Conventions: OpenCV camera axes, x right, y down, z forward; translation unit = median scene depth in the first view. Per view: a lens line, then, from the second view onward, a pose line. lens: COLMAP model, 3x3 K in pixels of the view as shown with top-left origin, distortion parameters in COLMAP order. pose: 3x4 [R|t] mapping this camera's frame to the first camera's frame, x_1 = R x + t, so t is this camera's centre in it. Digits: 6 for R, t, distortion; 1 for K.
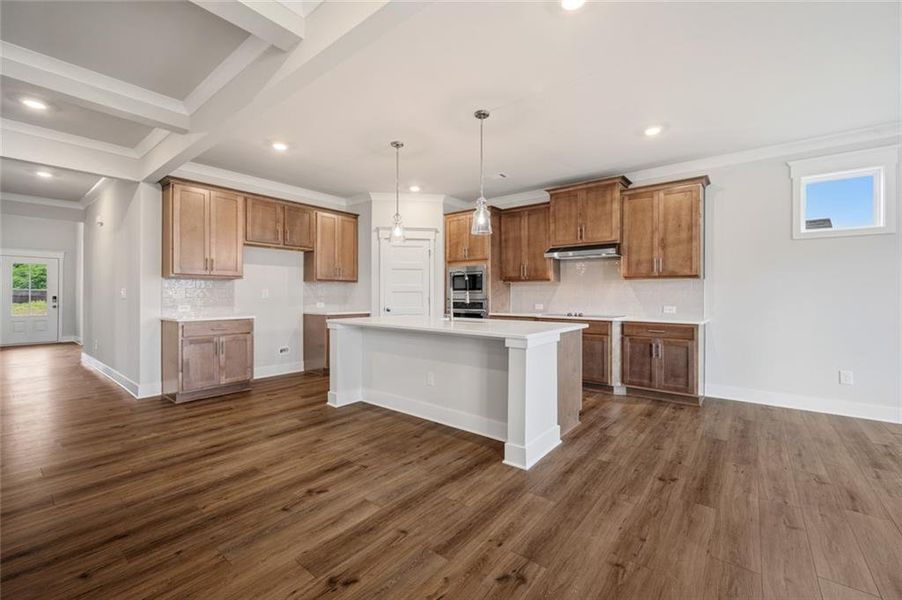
lens RADIAL K [[371.0, 0, 455.4], [0, 371.0, 297.9], [0, 0, 1]] dist [0.001747, -0.000902]
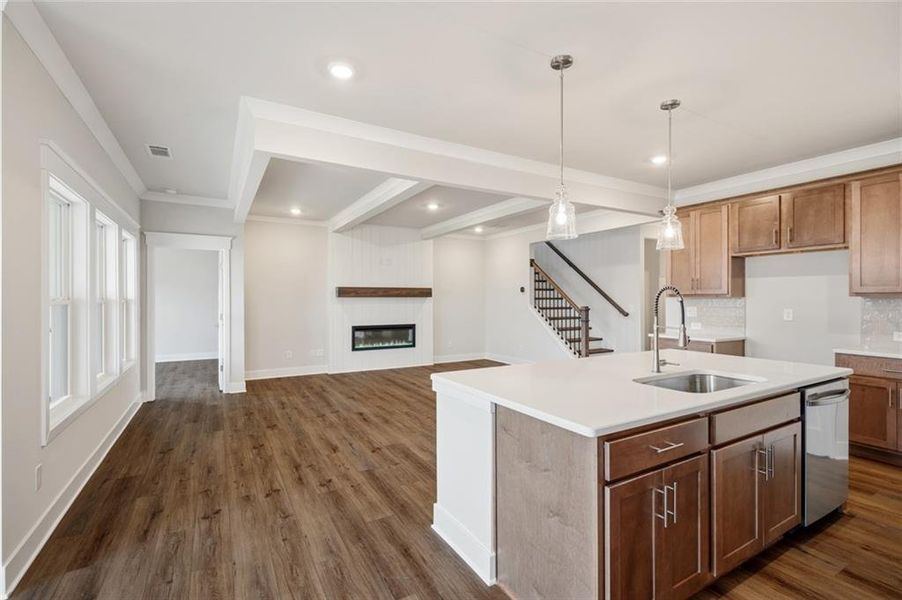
lens RADIAL K [[411.6, 0, 454.7], [0, 411.6, 299.6], [0, 0, 1]] dist [0.004311, -0.001491]
pose [[-0.363267, -0.000587, -0.931685, 0.701426], [-0.008839, 0.999957, 0.002816, -0.051402], [0.931643, 0.009258, -0.363257, 0.906113]]
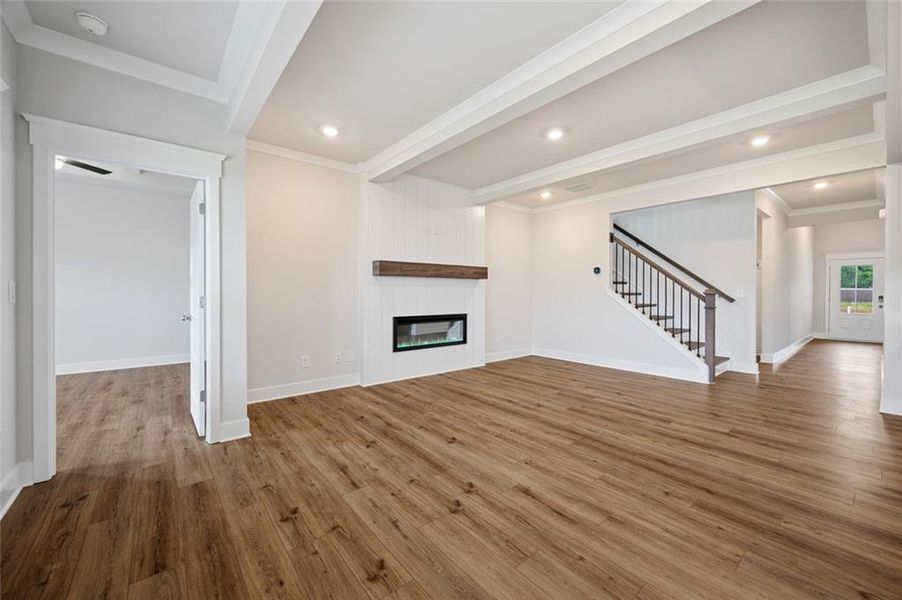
lens RADIAL K [[356.9, 0, 454.6], [0, 356.9, 295.5], [0, 0, 1]] dist [0.001411, -0.000121]
pose [[-0.204507, 0.005131, -0.978852, 0.193854], [-0.012073, 0.999897, 0.007764, 0.000019], [0.978791, 0.013405, -0.204424, 0.191895]]
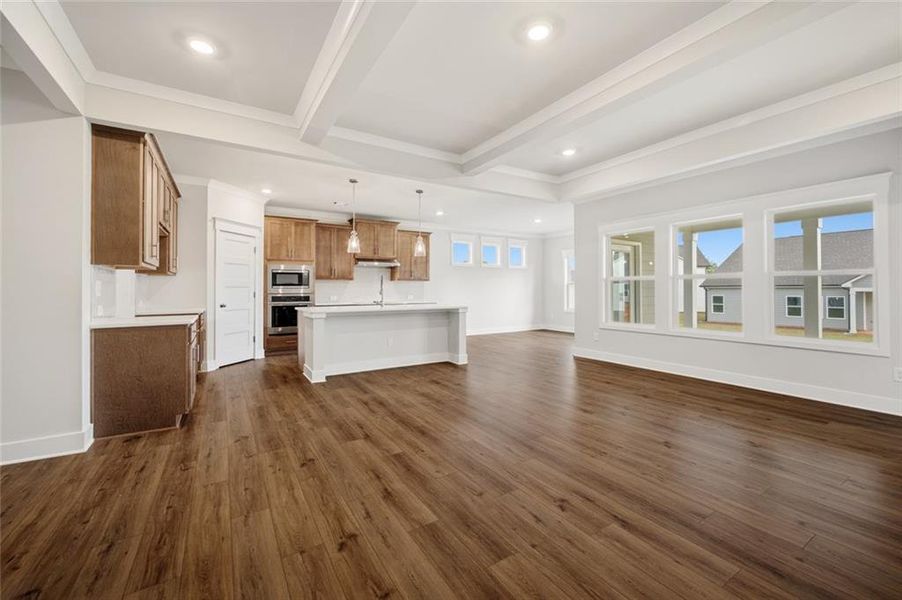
lens RADIAL K [[371.0, 0, 452.8], [0, 371.0, 289.7], [0, 0, 1]] dist [0.001747, -0.000902]
pose [[0.339183, -0.003956, 0.940712, -1.326769], [0.011795, 0.999930, -0.000048, -0.003556], [-0.940646, 0.011112, 0.339206, 0.186464]]
